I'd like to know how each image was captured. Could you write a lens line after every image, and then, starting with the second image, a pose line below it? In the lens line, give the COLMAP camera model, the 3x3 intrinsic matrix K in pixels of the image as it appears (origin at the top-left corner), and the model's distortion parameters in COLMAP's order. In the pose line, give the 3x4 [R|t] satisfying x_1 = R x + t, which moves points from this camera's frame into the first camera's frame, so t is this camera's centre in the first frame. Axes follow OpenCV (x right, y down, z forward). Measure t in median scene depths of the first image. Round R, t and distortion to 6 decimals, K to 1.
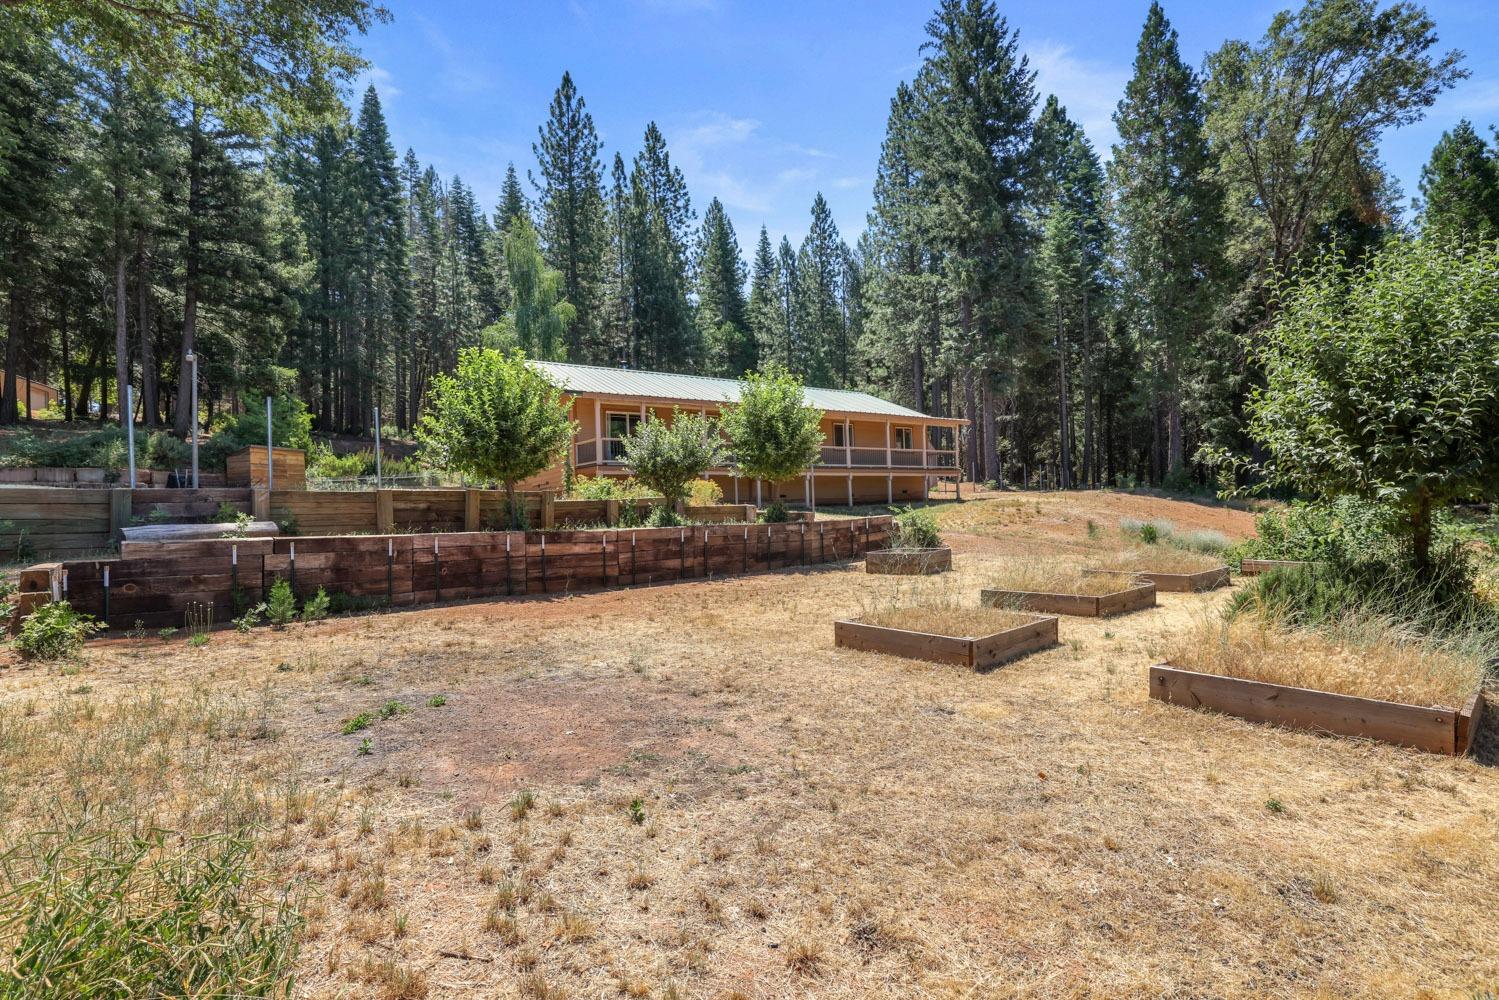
lens RADIAL K [[670.5, 0, 751.6], [0, 670.5, 508.6], [0, 0, 1]] dist [-0.004844, -0.000120]
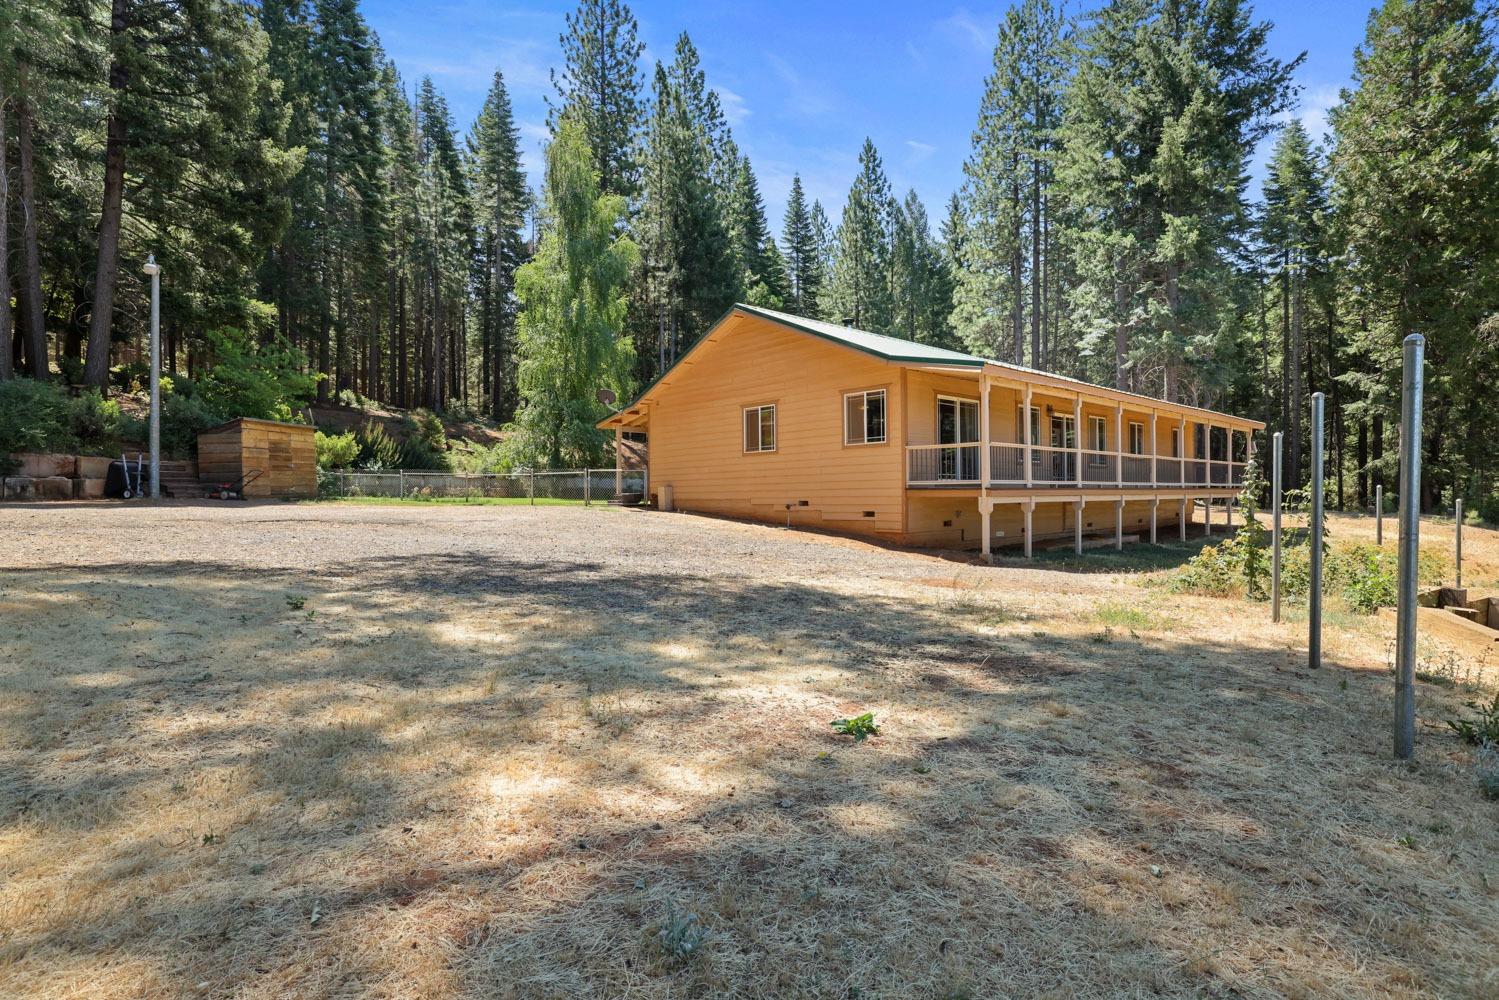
lens RADIAL K [[704.0, 0, 748.0], [0, 704.0, 493.6], [0, 0, 1]] dist [0.001407, -0.000337]
pose [[0.992664, 0.026891, 0.117875, -0.180777], [-0.027597, 0.999610, 0.004359, -0.020449], [-0.117711, -0.007580, 0.993019, 0.147675]]
